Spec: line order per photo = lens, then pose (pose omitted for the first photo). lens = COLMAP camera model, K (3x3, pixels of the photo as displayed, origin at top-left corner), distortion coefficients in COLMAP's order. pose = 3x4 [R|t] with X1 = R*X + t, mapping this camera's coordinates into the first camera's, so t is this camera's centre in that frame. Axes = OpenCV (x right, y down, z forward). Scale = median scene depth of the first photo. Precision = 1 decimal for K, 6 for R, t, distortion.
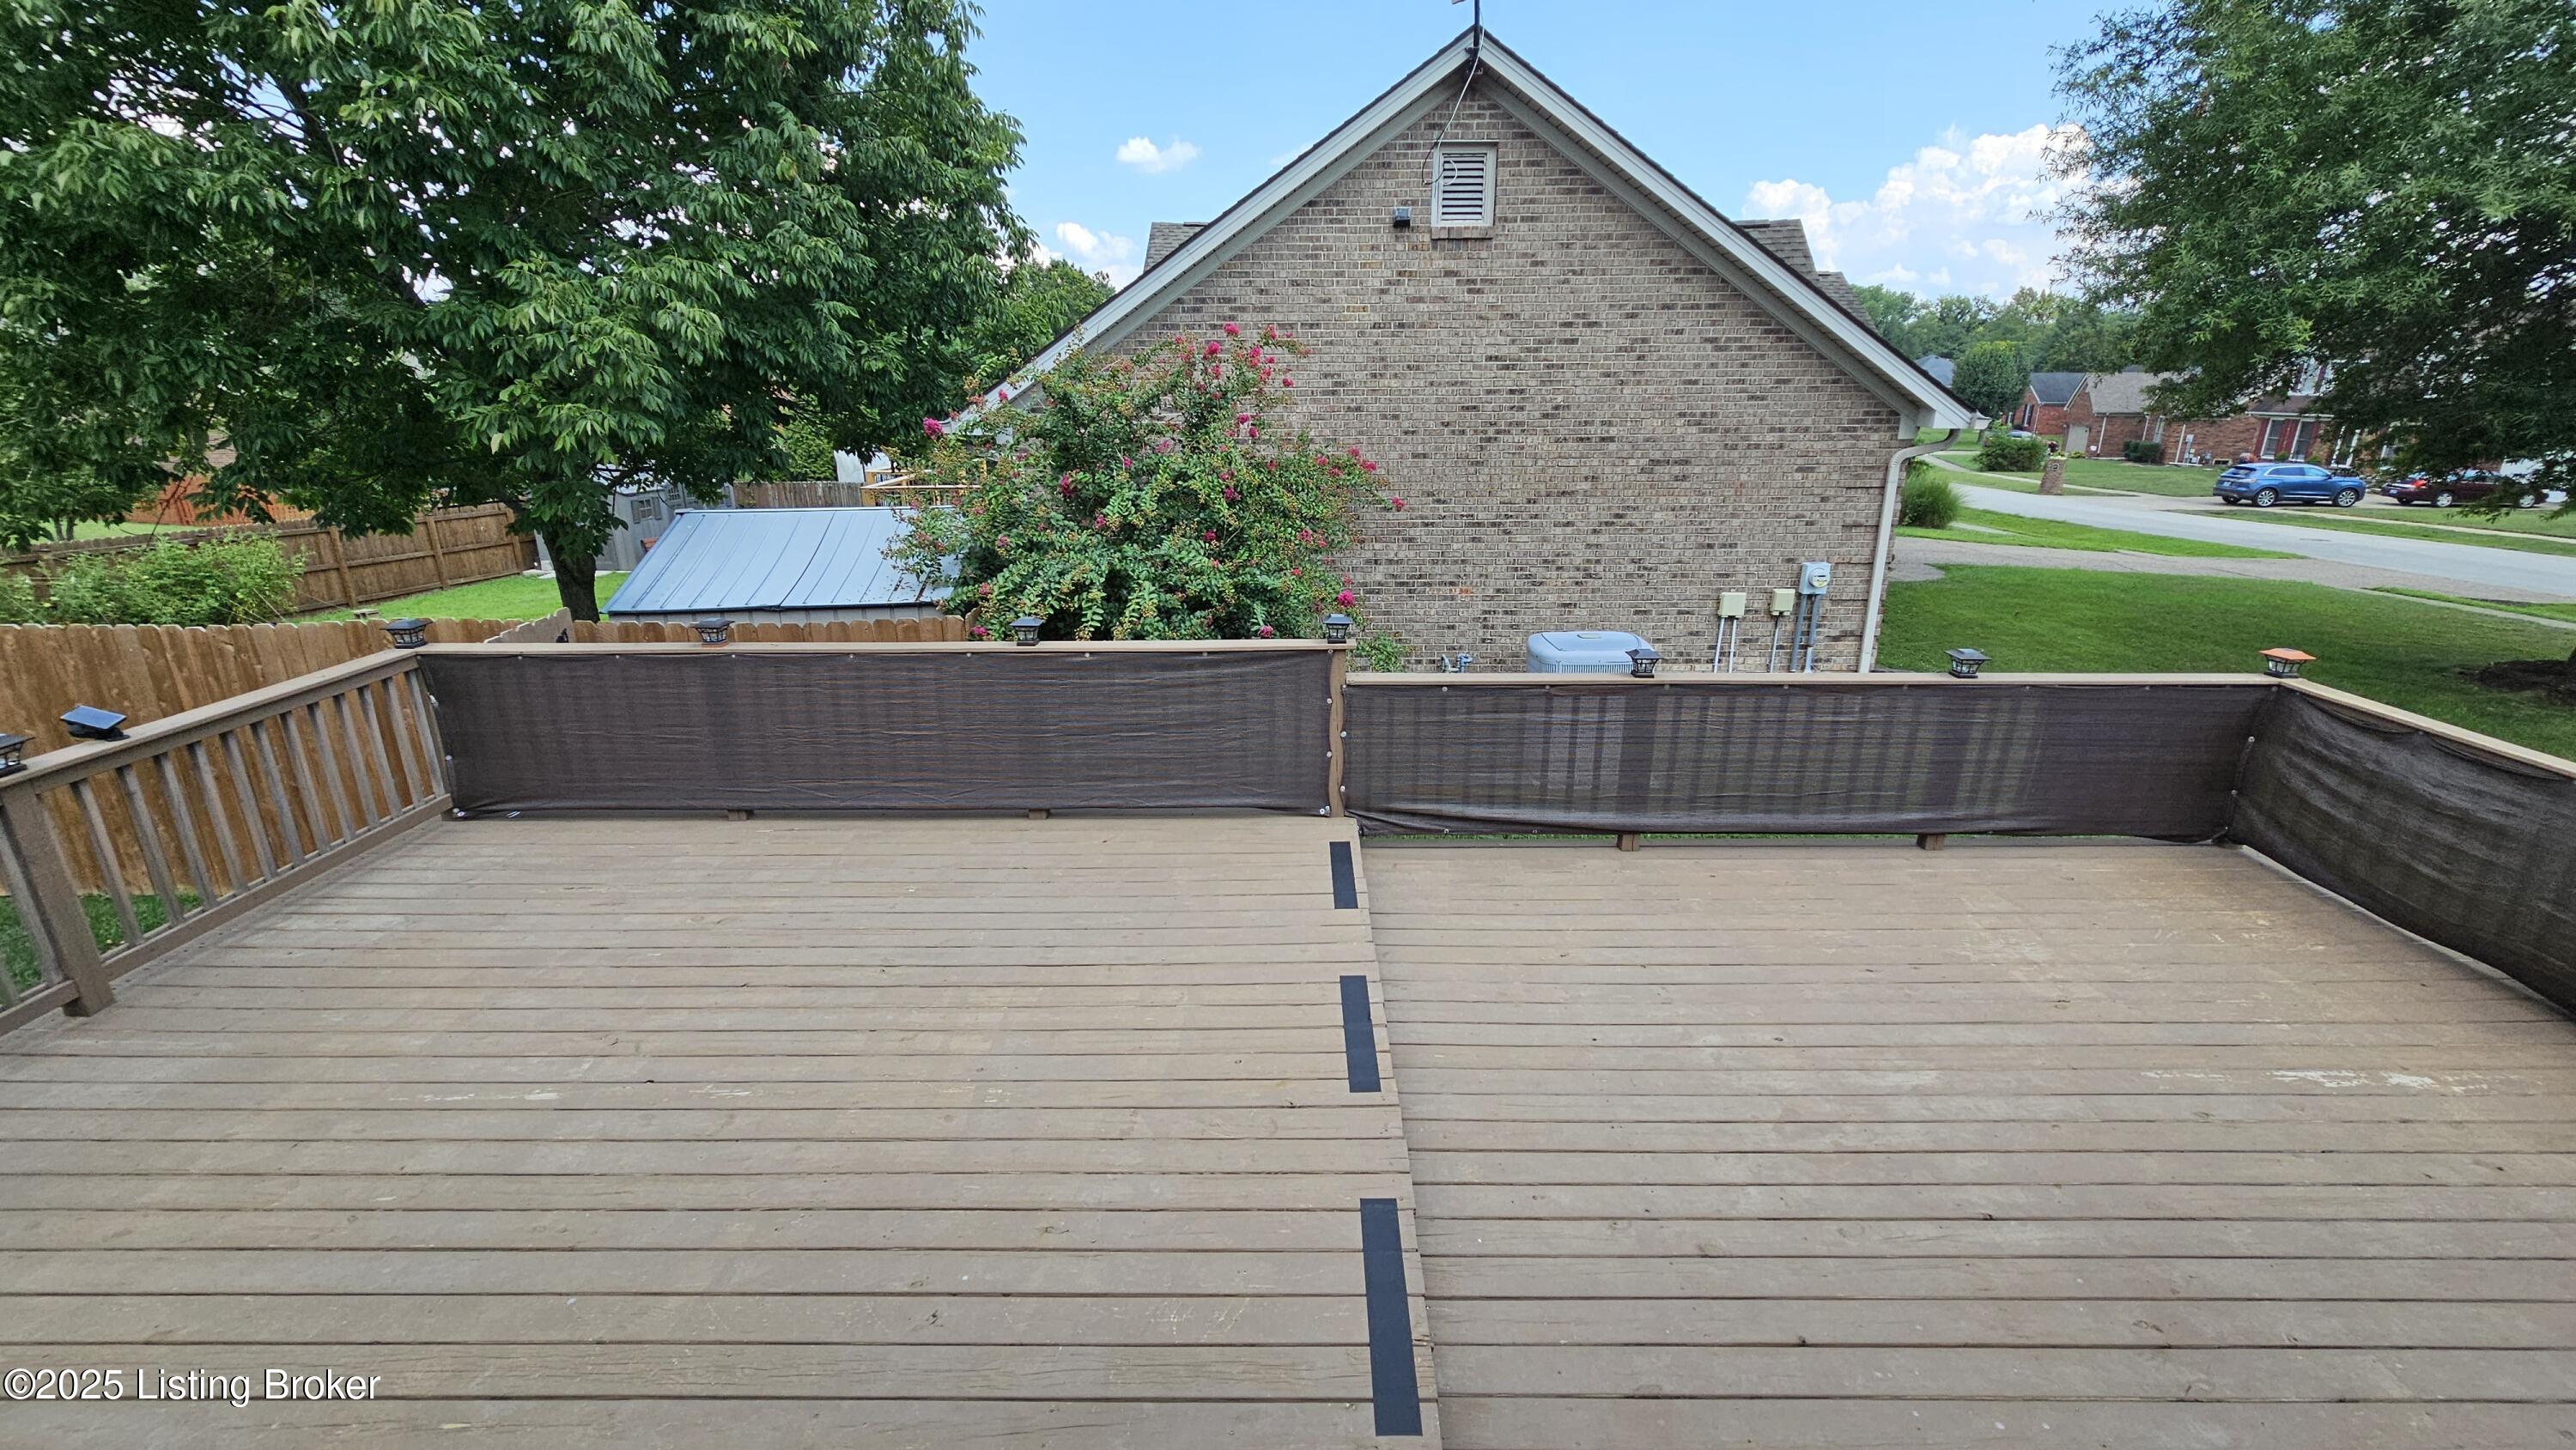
lens RADIAL K [[1049.8, 0, 1287.1], [0, 1049.8, 713.8], [0, 0, 1]] dist [0.001885, 0.000163]
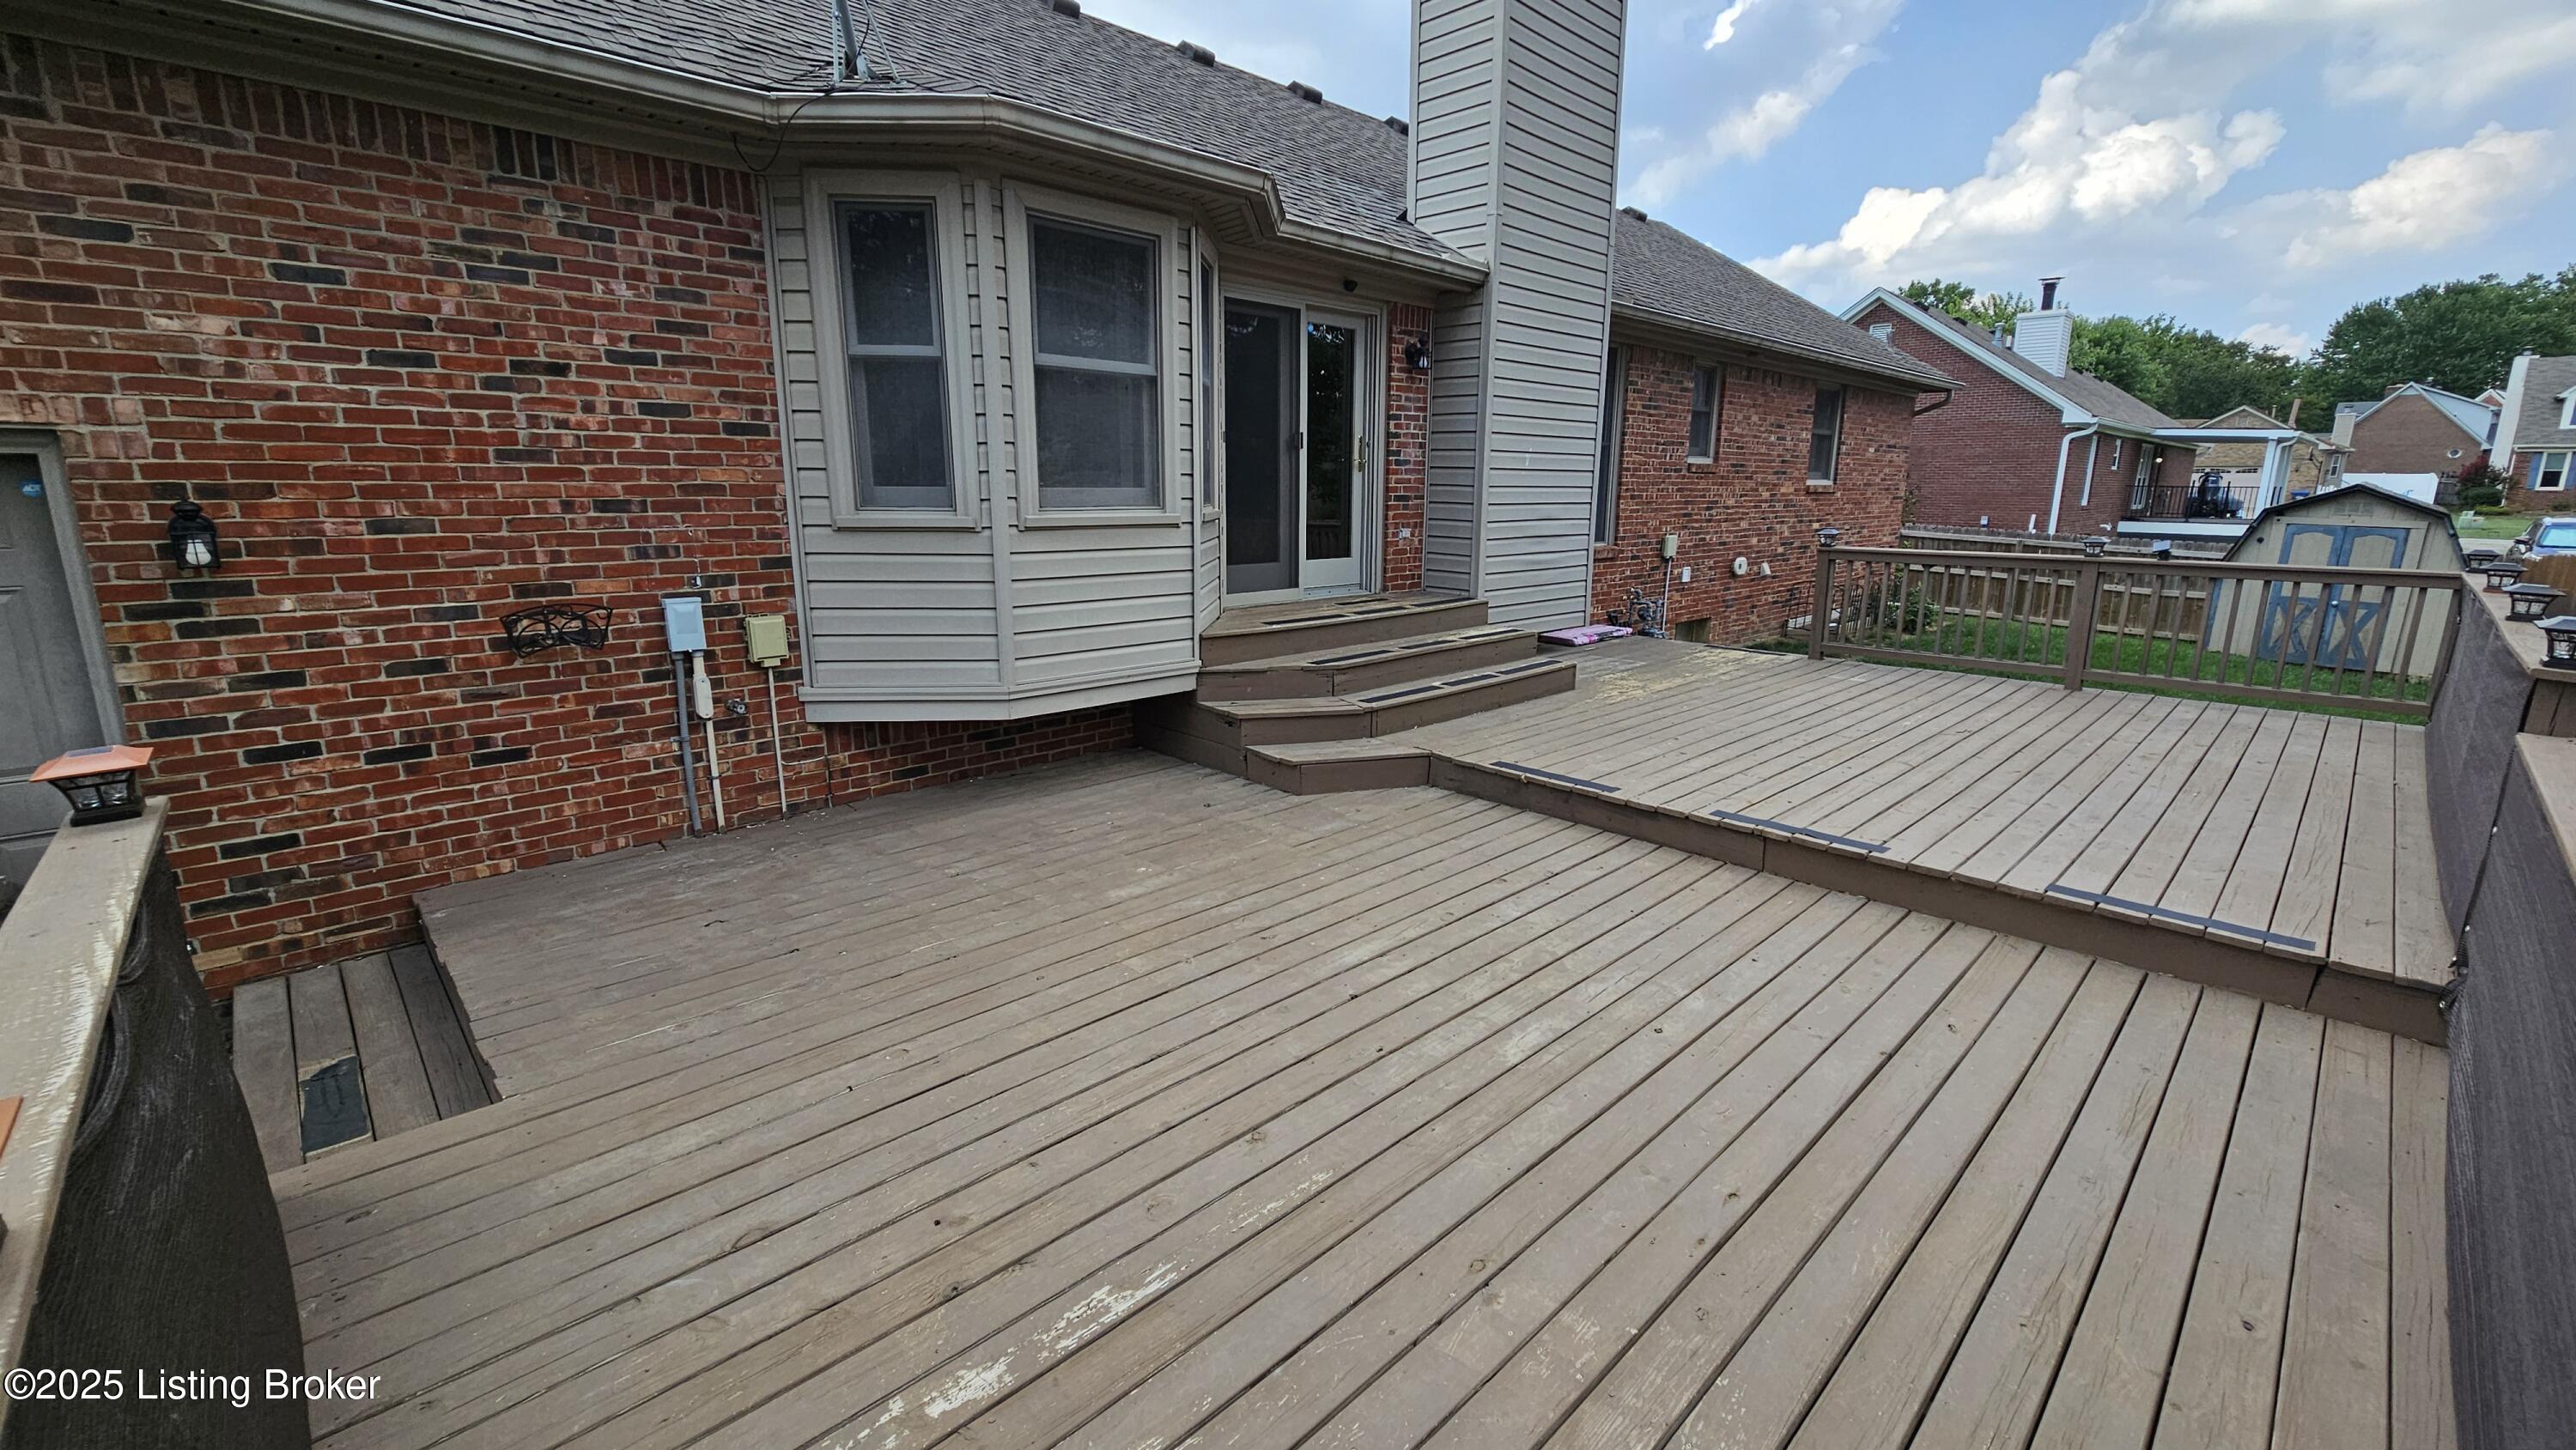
lens RADIAL K [[1058.1, 0, 1296.5], [0, 1058.1, 712.9], [0, 0, 1]] dist [0.000640, -0.000271]
pose [[-0.705103, 0.154902, -0.691979, 0.512990], [-0.215687, 0.882761, 0.417387, -0.077327], [0.675507, 0.443551, -0.589027, 0.514452]]
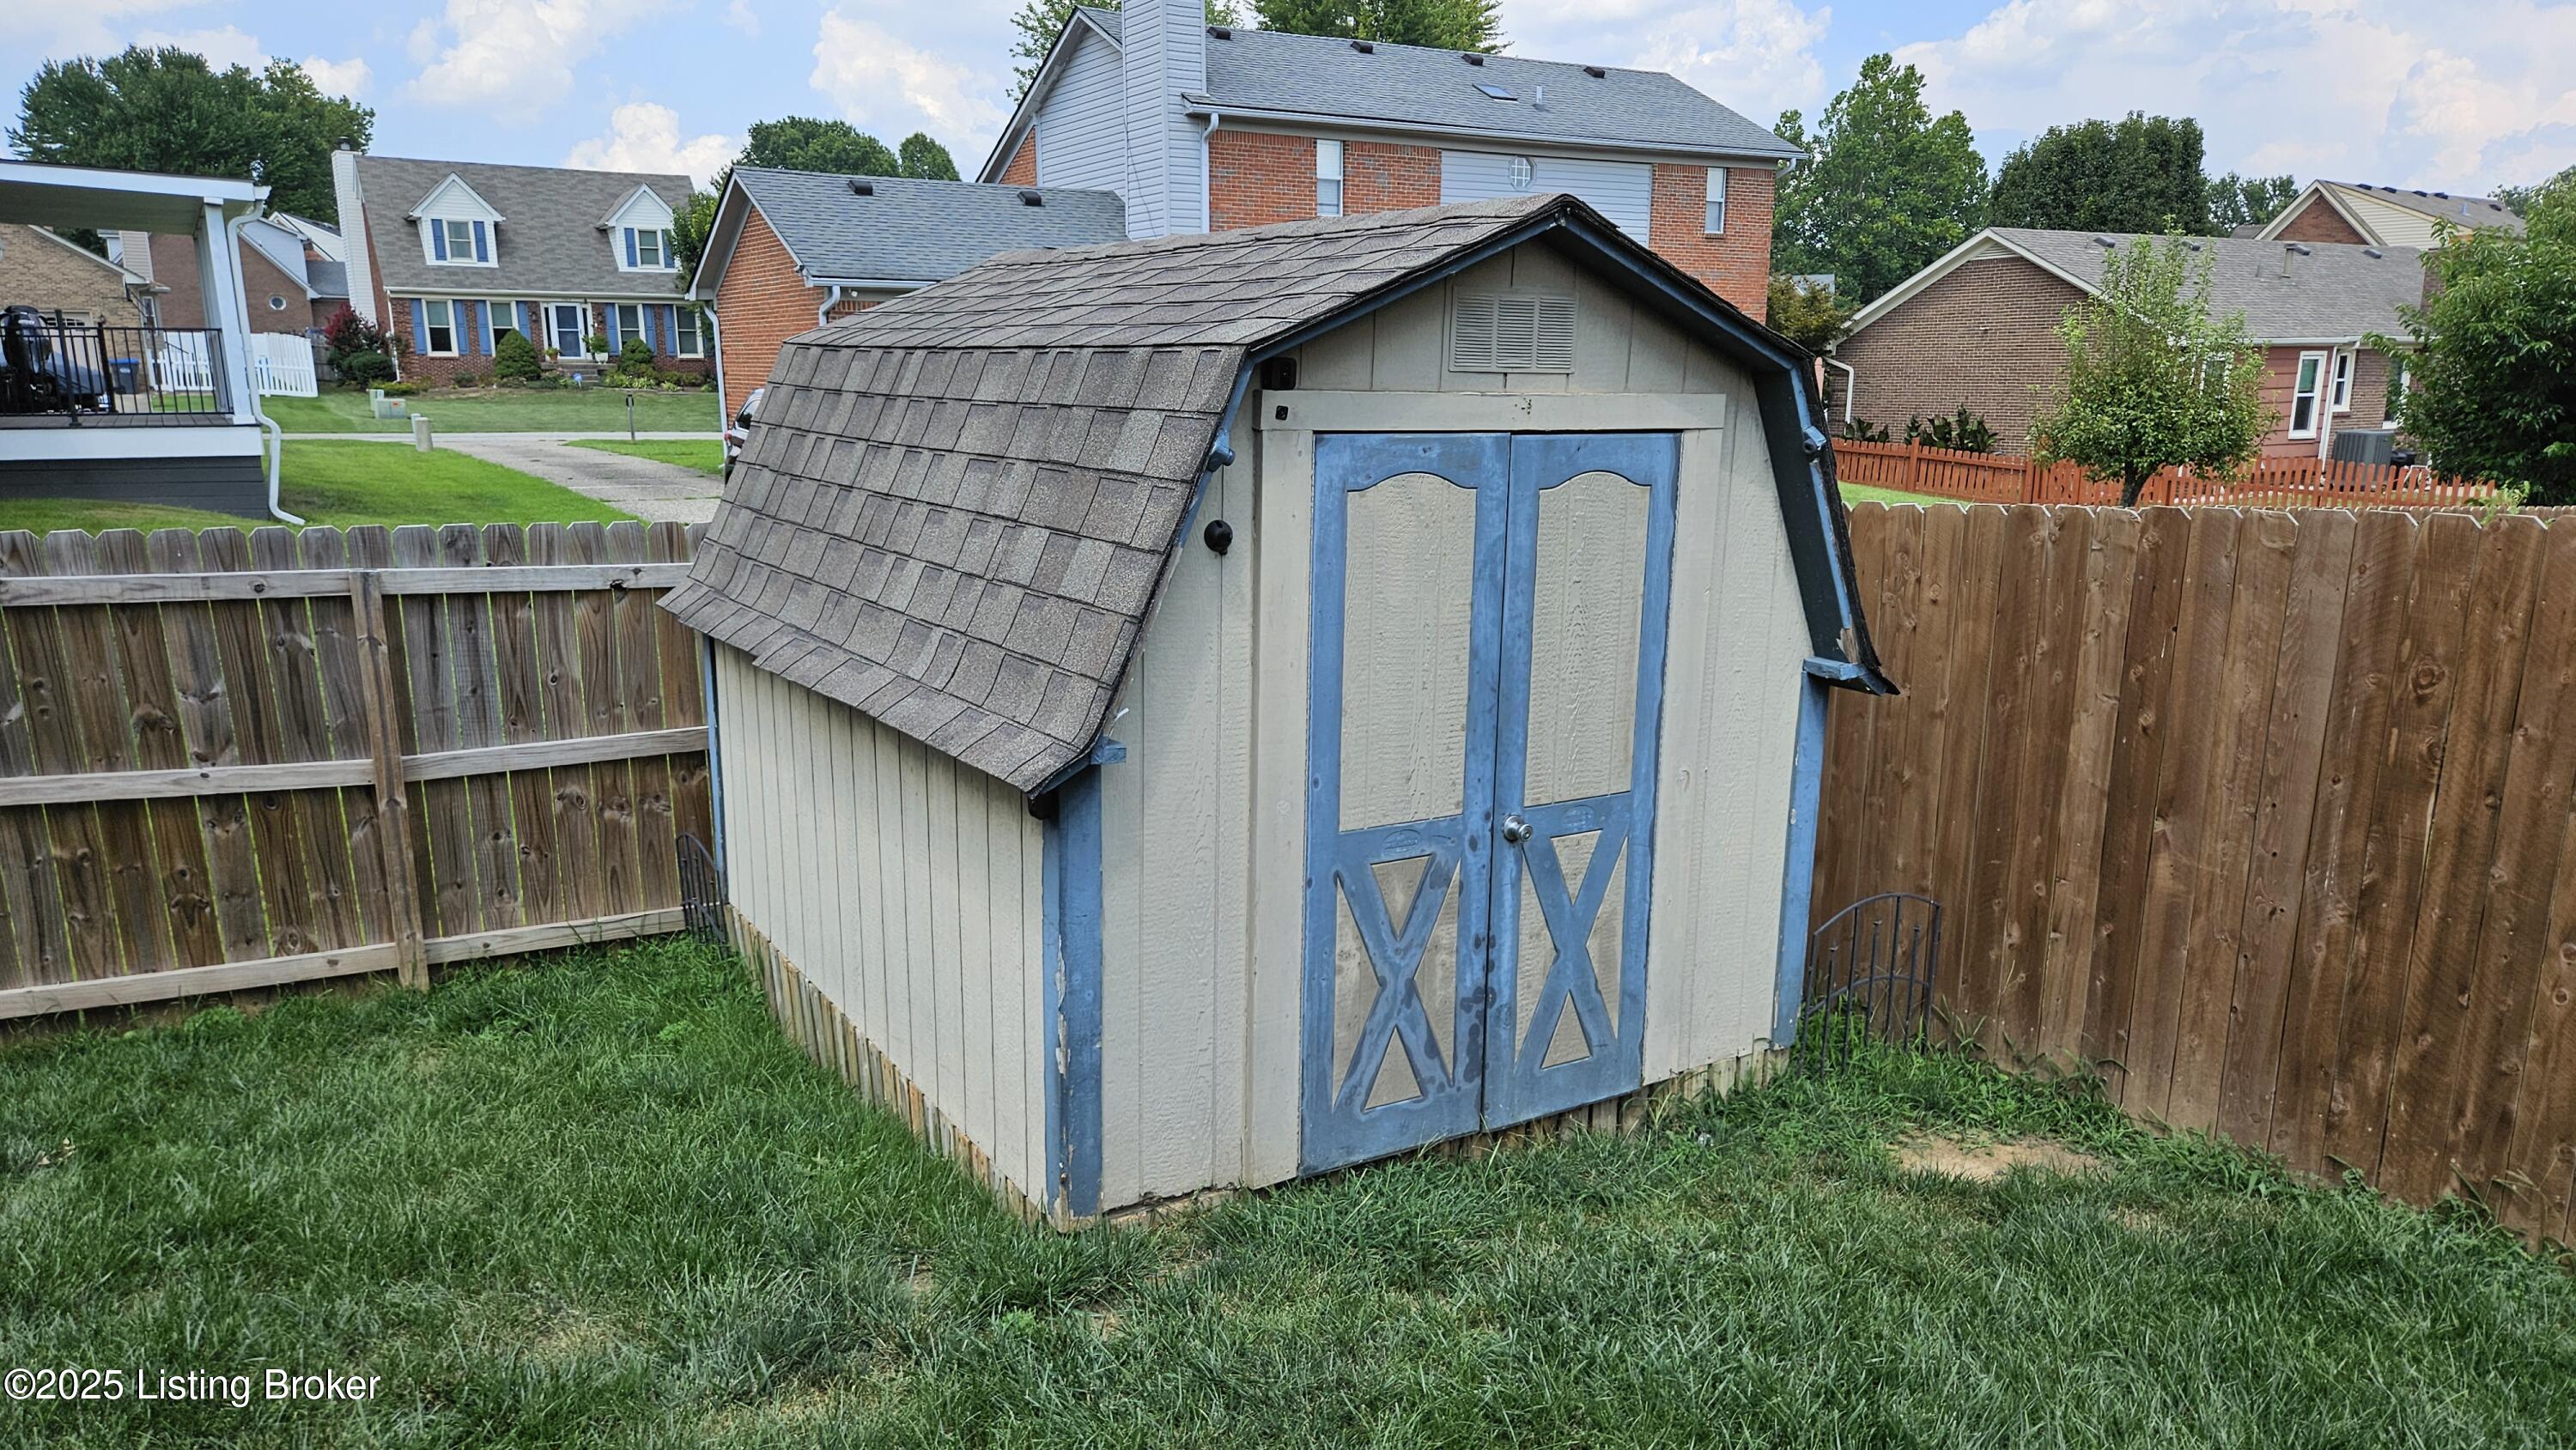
lens RADIAL K [[1724.3, 0, 1274.4], [0, 1724.3, 757.5], [0, 0, 1]] dist [0.082190, -0.067196]
pose [[0.538510, 0.191455, -0.820580, -1.324696], [-0.256593, 0.964853, 0.056725, 0.073390], [0.802600, 0.180008, 0.568710, 0.209446]]
